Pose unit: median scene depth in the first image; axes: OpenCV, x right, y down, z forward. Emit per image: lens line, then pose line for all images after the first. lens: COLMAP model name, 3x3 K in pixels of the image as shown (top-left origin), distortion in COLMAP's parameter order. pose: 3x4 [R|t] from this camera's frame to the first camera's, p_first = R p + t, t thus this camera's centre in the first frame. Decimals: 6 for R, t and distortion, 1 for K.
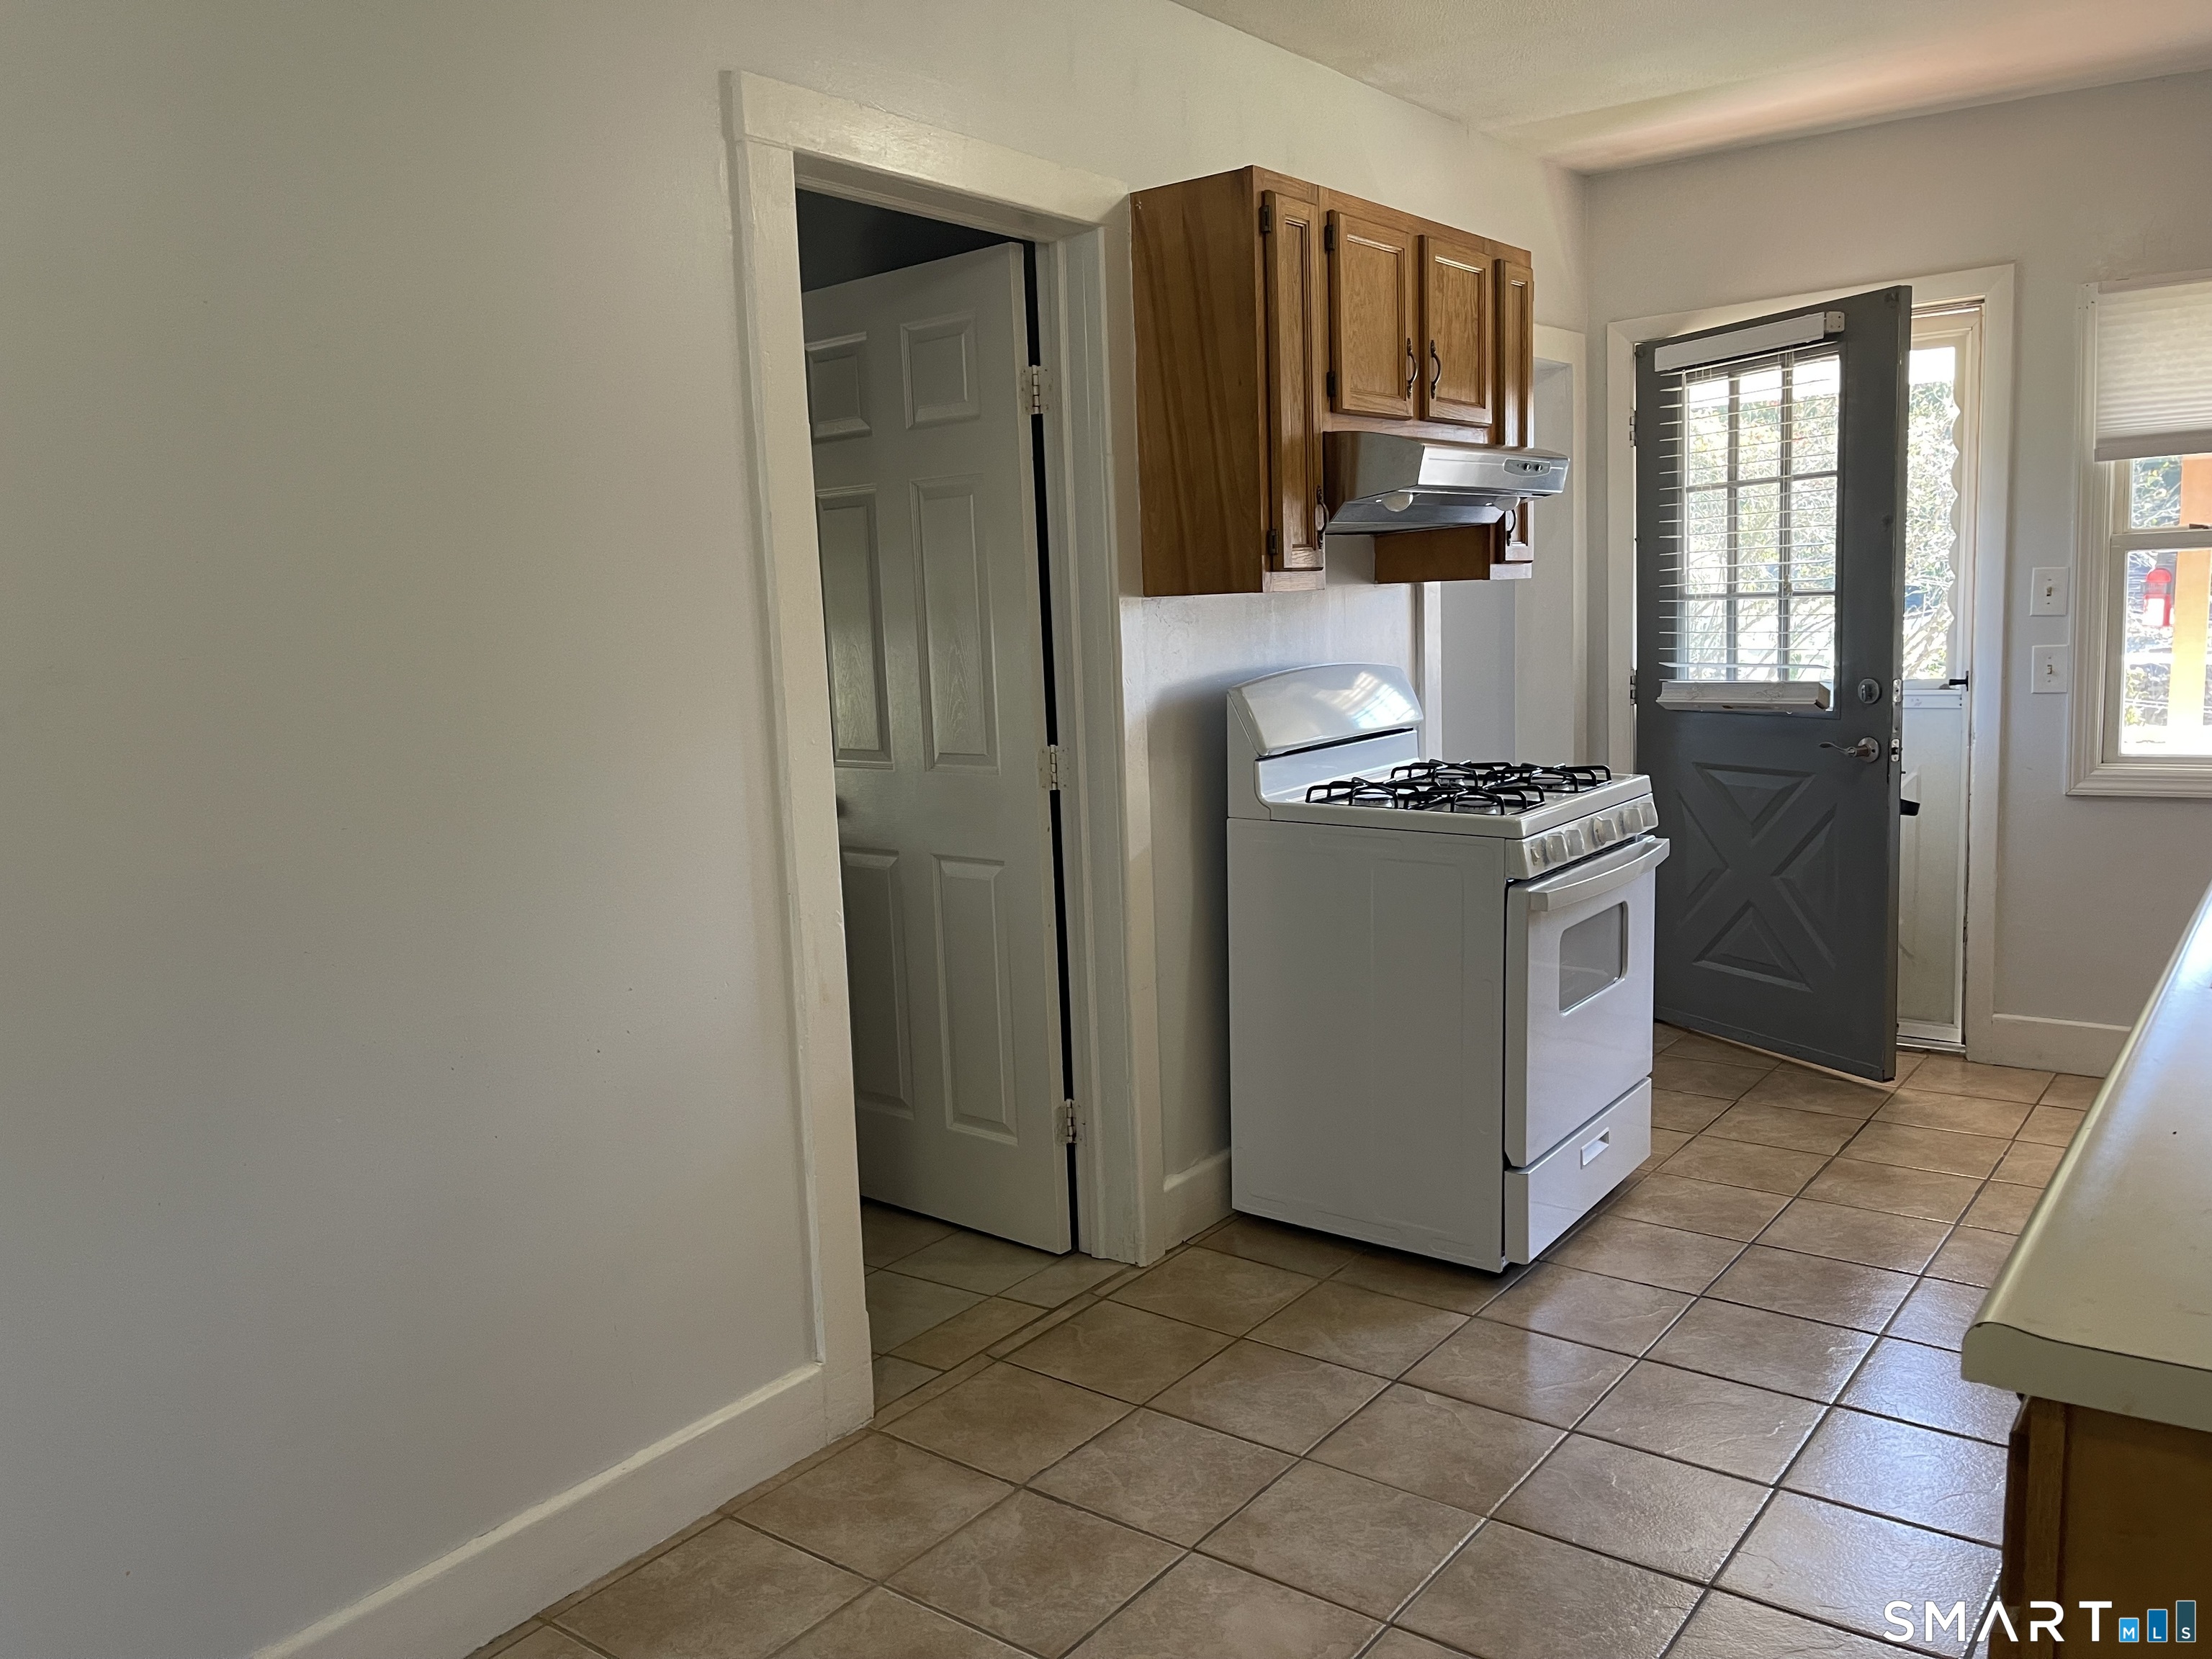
lens RADIAL K [[1654.8, 0, 1078.2], [0, 1654.8, 833.4], [0, 0, 1]] dist [0.067930, -0.087220]
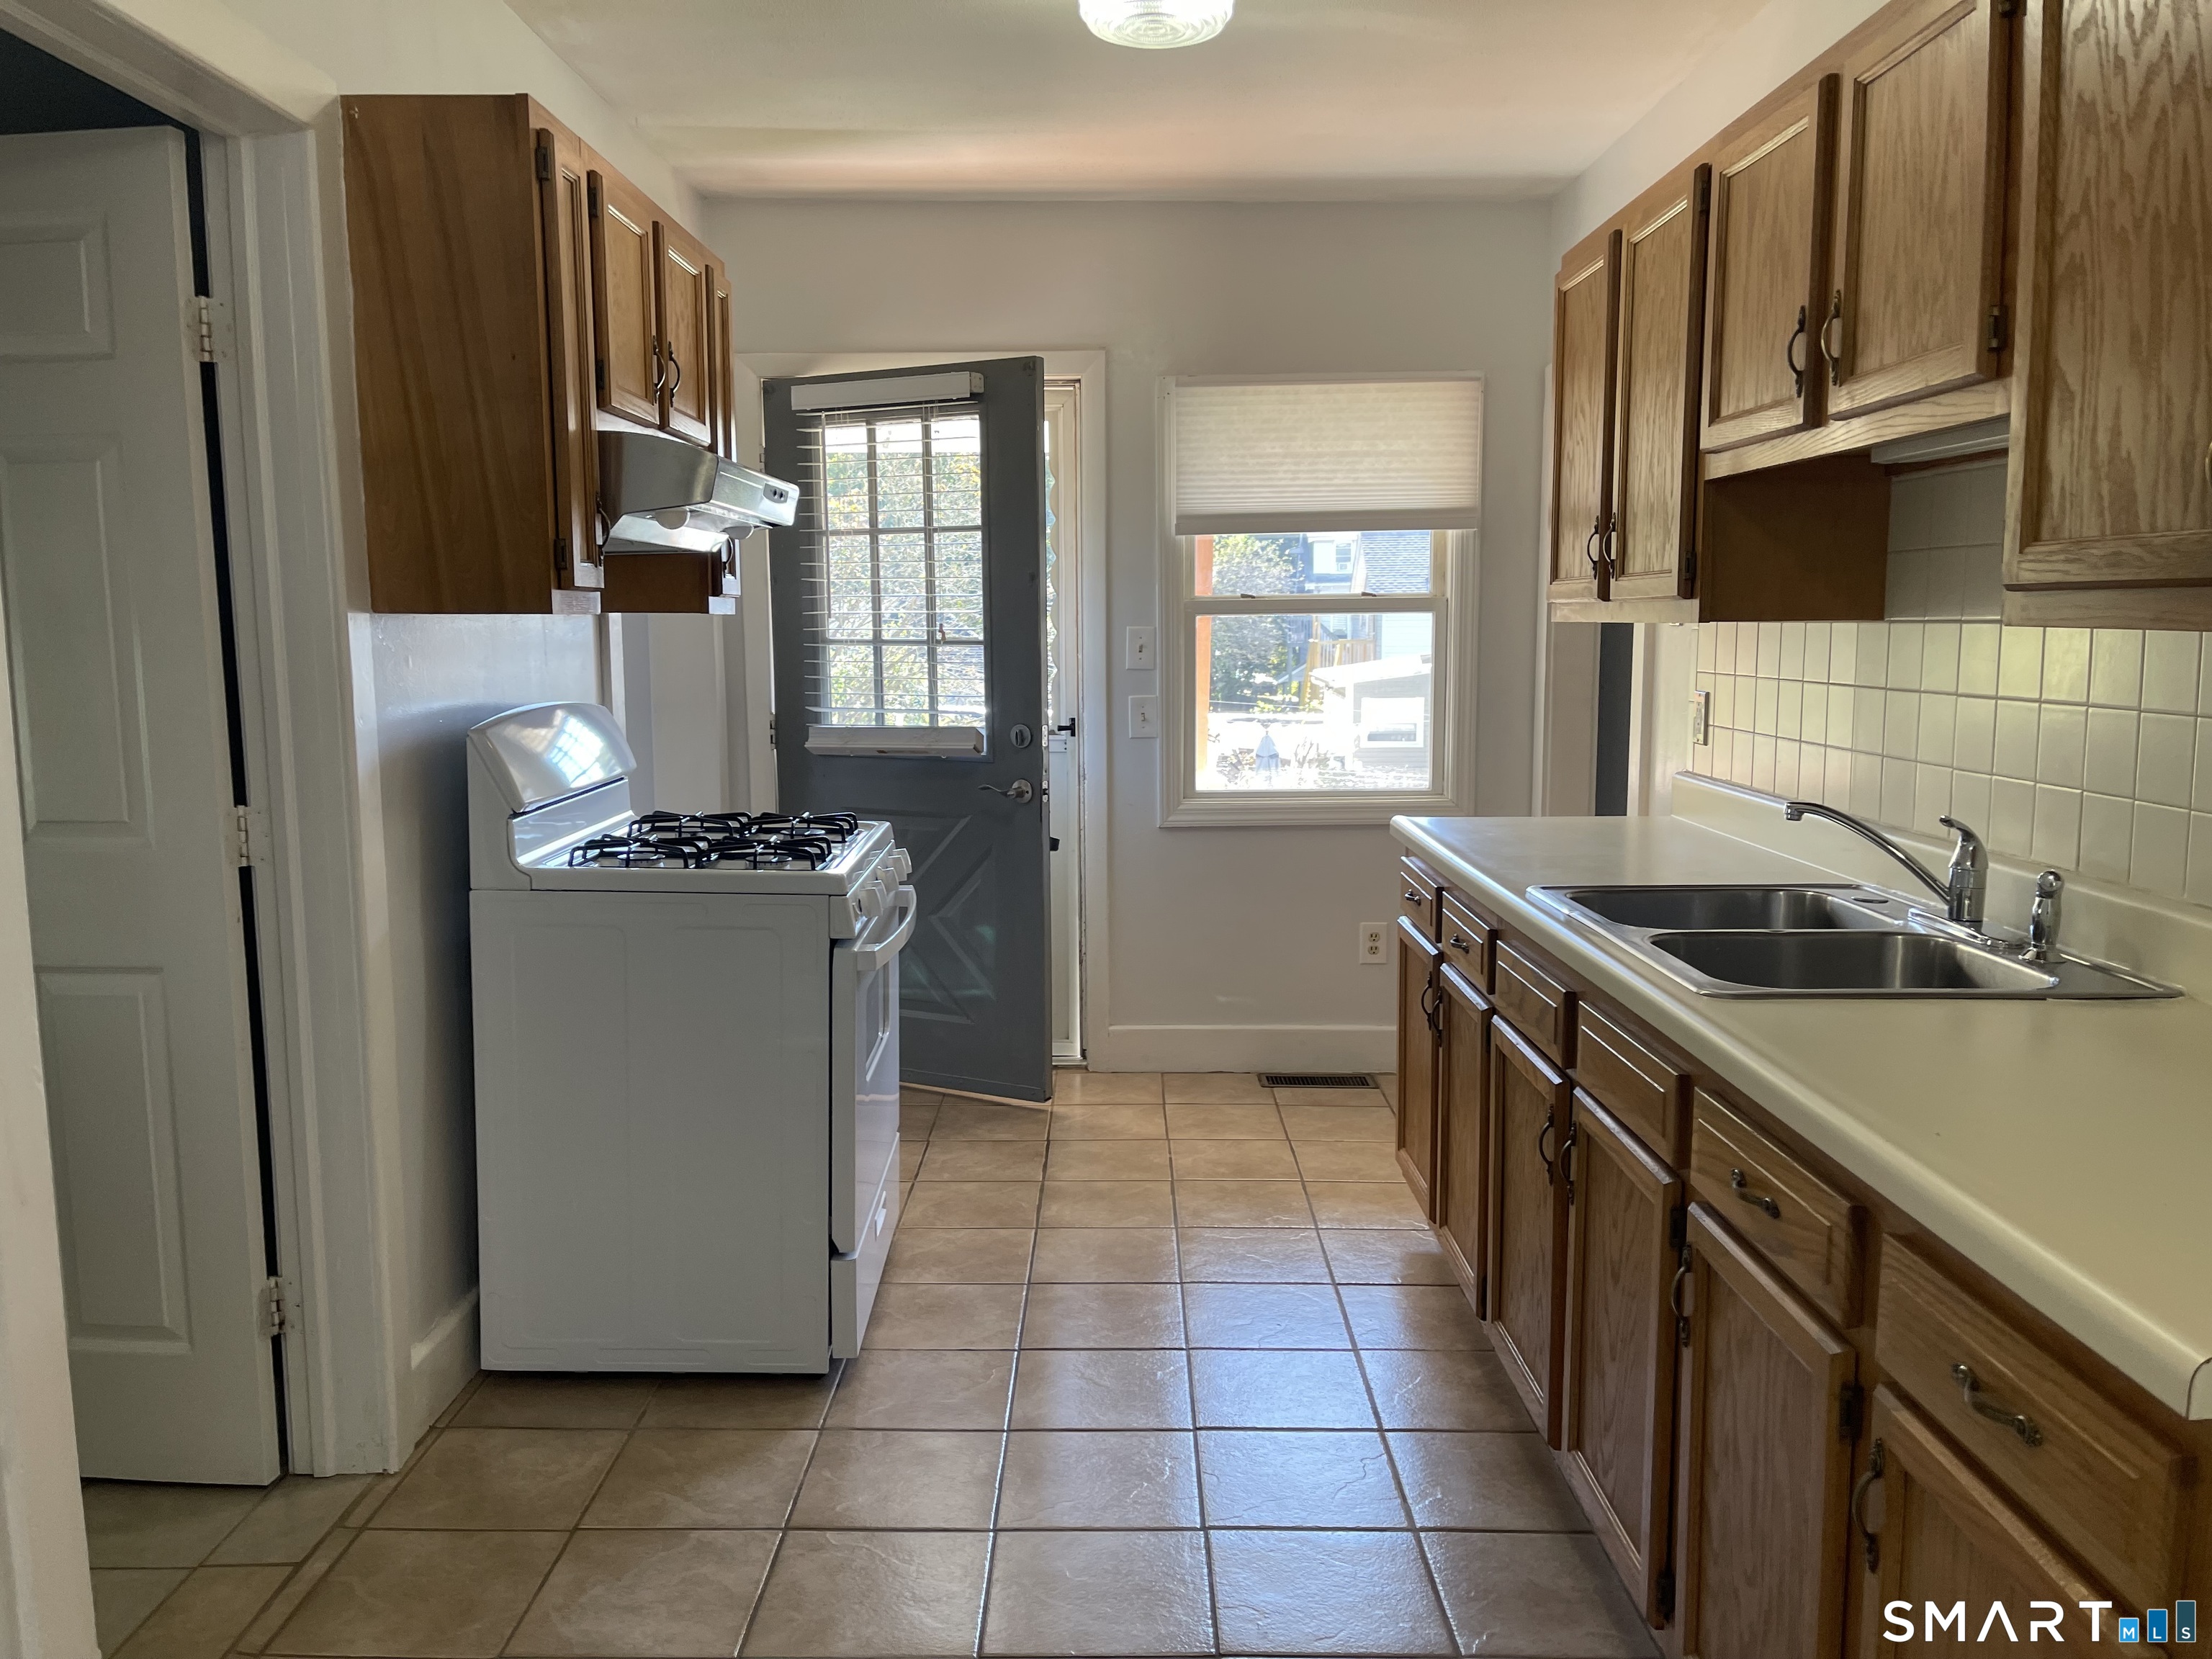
lens RADIAL K [[1670.4, 0, 1080.5], [0, 1670.4, 845.4], [0, 0, 1]] dist [0.071055, -0.099210]
pose [[0.799550, -0.041337, 0.599175, -0.146946], [0.053414, 0.998570, -0.002385, -0.012183], [-0.598220, 0.033912, 0.800614, 0.143786]]
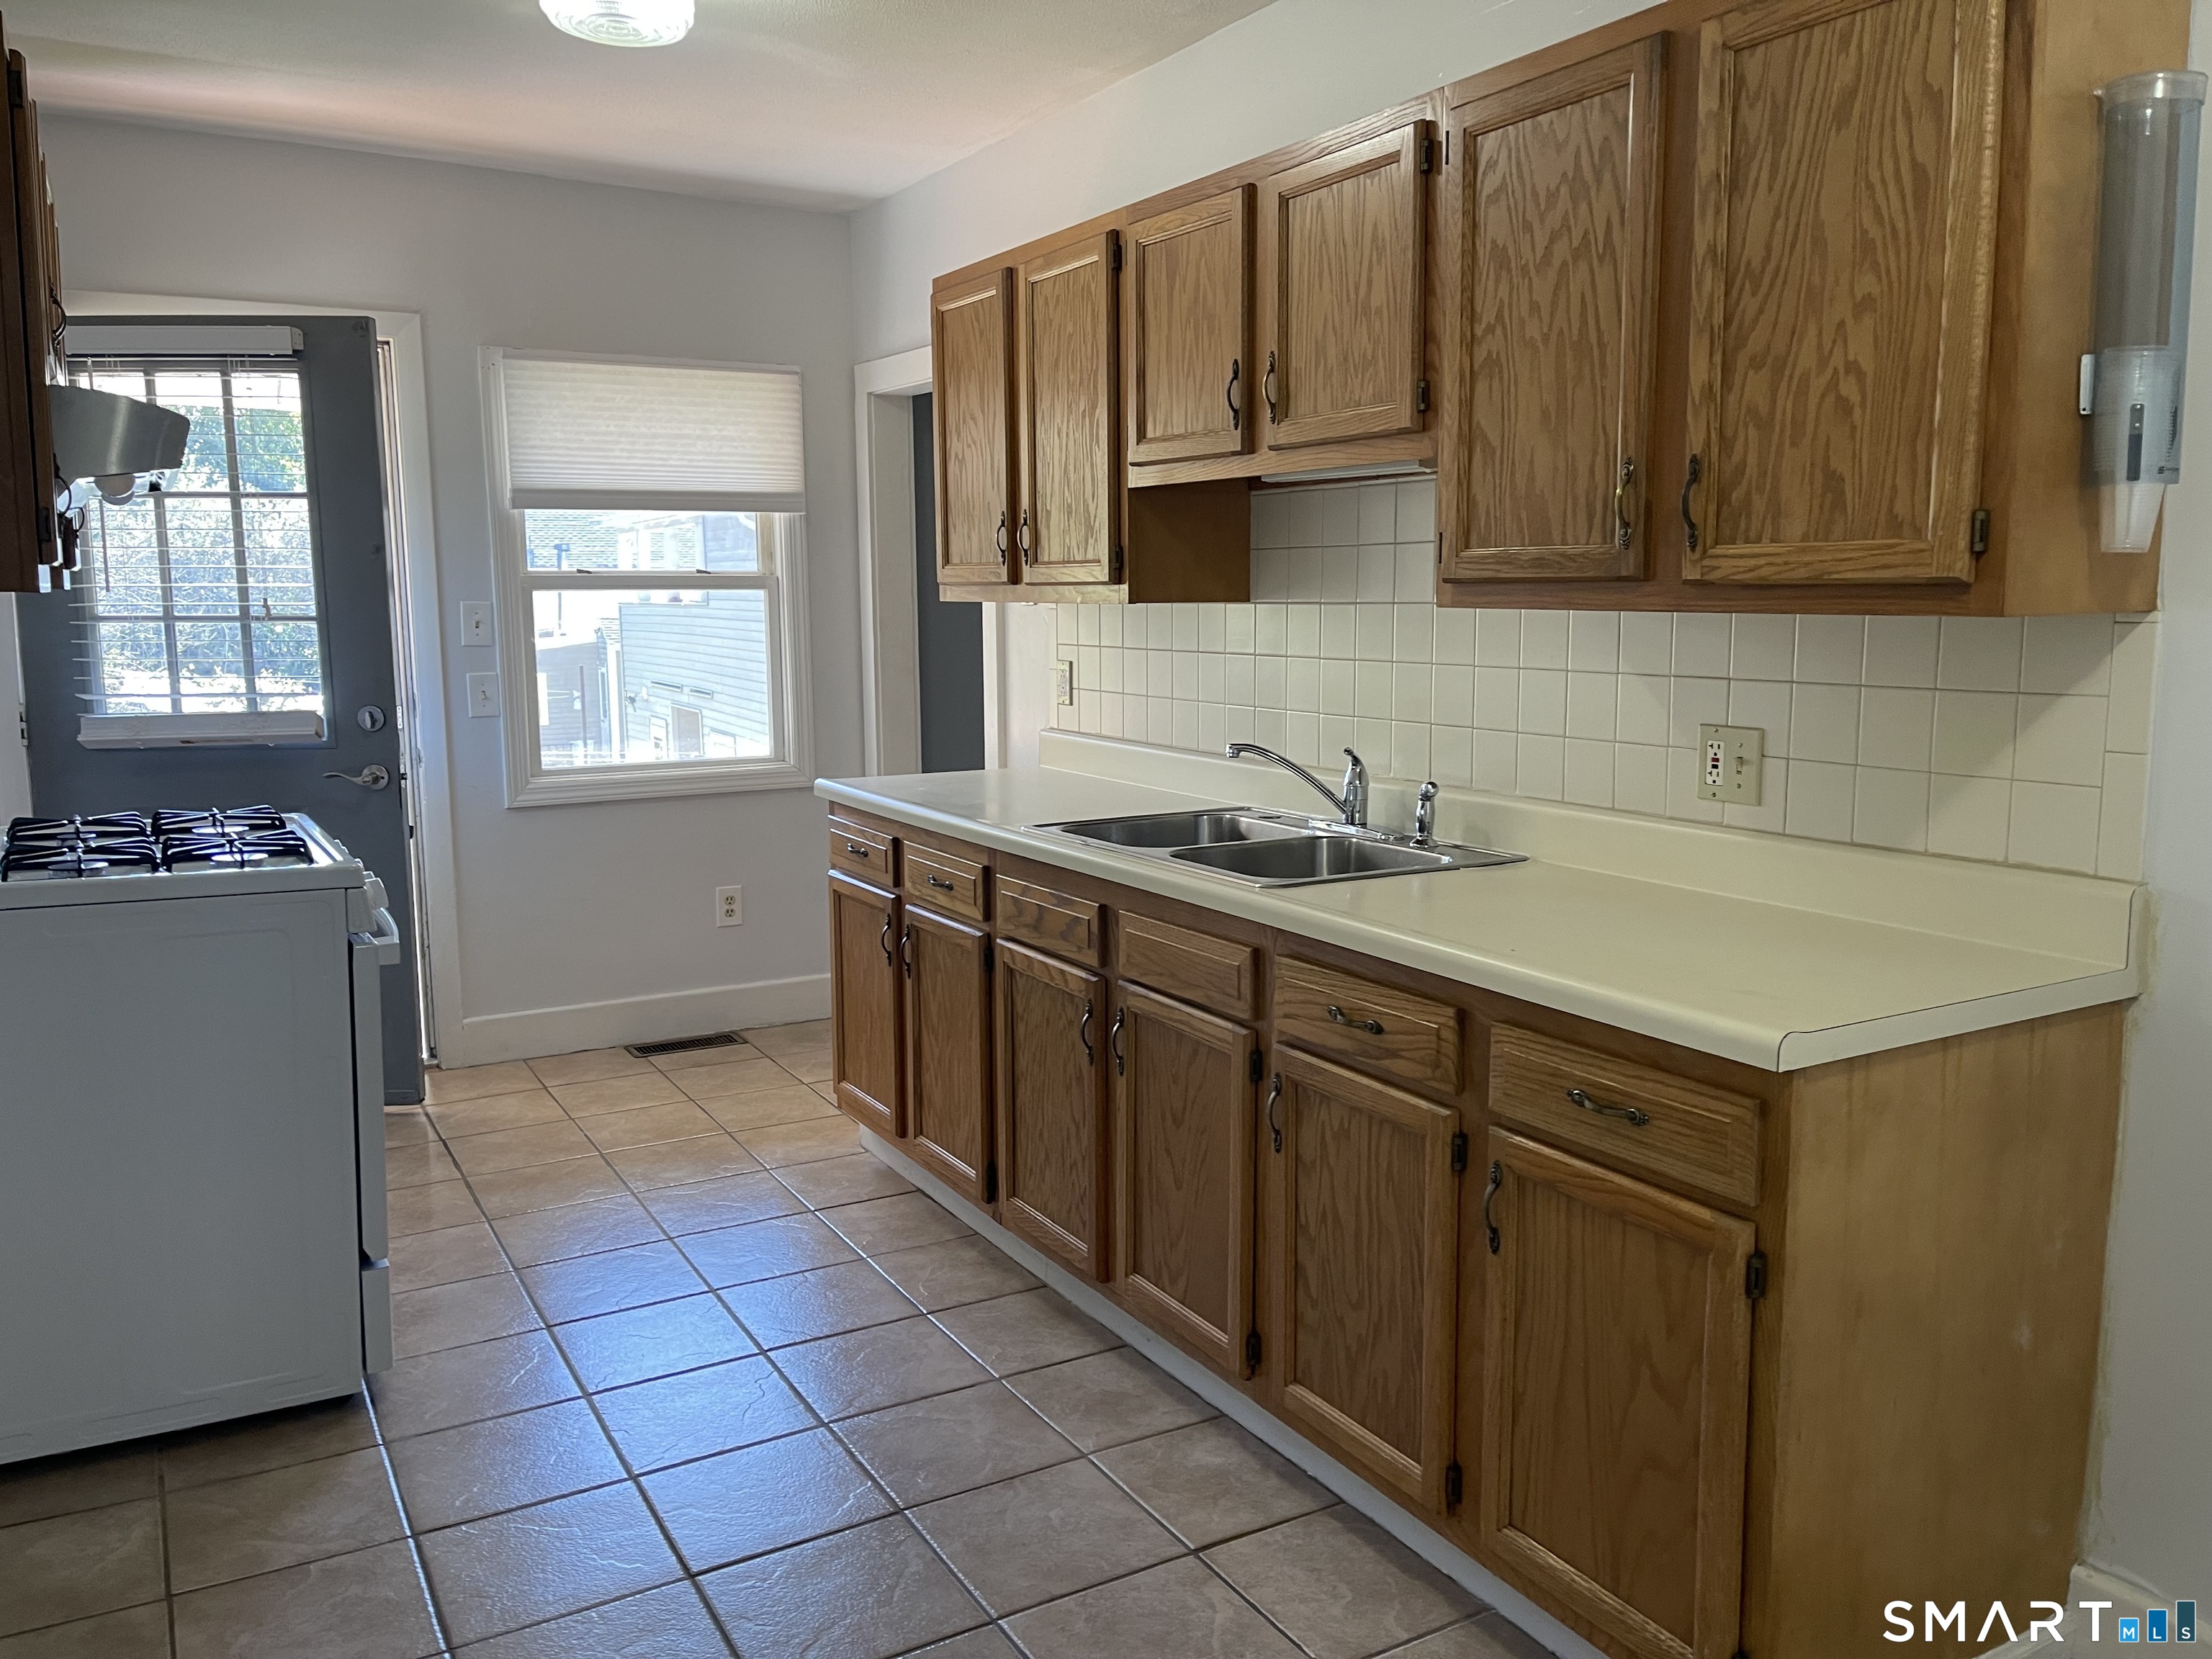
lens RADIAL K [[1684.6, 0, 1106.0], [0, 1684.6, 829.5], [0, 0, 1]] dist [0.056915, -0.062629]
pose [[0.378848, -0.088056, 0.921260, -0.326533], [0.113530, 0.992366, 0.048166, -0.020335], [-0.918469, 0.086343, 0.385953, 0.233840]]
